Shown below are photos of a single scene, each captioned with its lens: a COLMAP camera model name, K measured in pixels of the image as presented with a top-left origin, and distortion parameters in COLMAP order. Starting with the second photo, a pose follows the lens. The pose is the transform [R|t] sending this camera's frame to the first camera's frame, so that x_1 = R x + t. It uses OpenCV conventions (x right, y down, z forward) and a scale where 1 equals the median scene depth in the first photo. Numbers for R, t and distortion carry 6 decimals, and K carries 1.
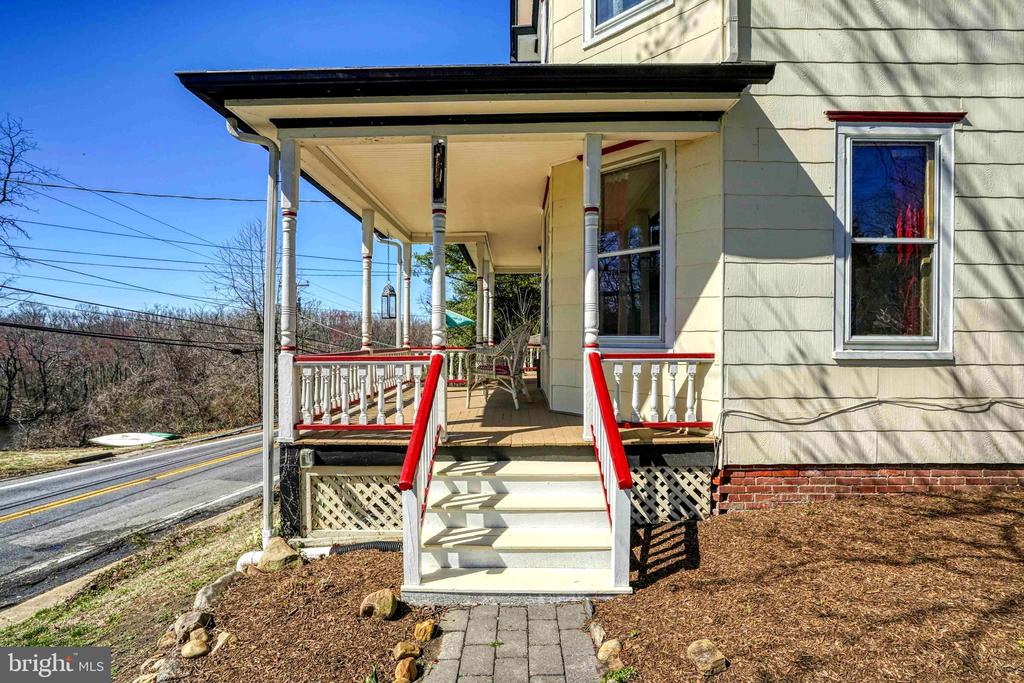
lens RADIAL K [[474.3, 0, 512.0], [0, 474.3, 341.5], [0, 0, 1]] dist [0.000472, 0.000290]
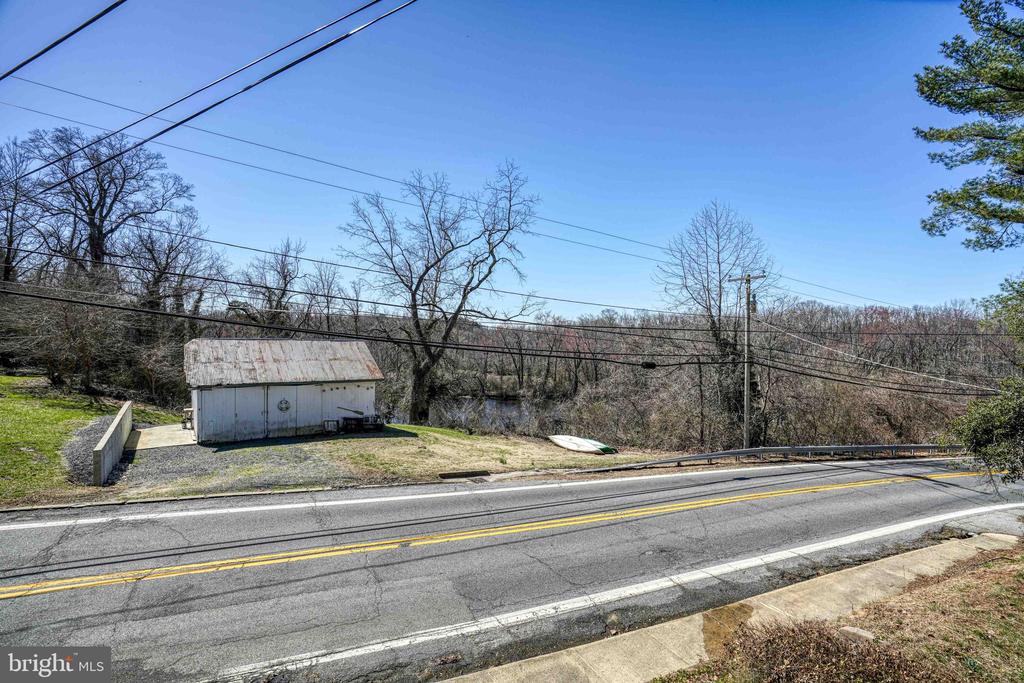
lens RADIAL K [[474.3, 0, 512.0], [0, 474.3, 341.5], [0, 0, 1]] dist [0.000472, 0.000290]
pose [[0.525885, 0.022734, -0.850252, -0.010006], [-0.021103, 0.999684, 0.013677, -0.023338], [0.850294, 0.010751, 0.526198, 0.337427]]
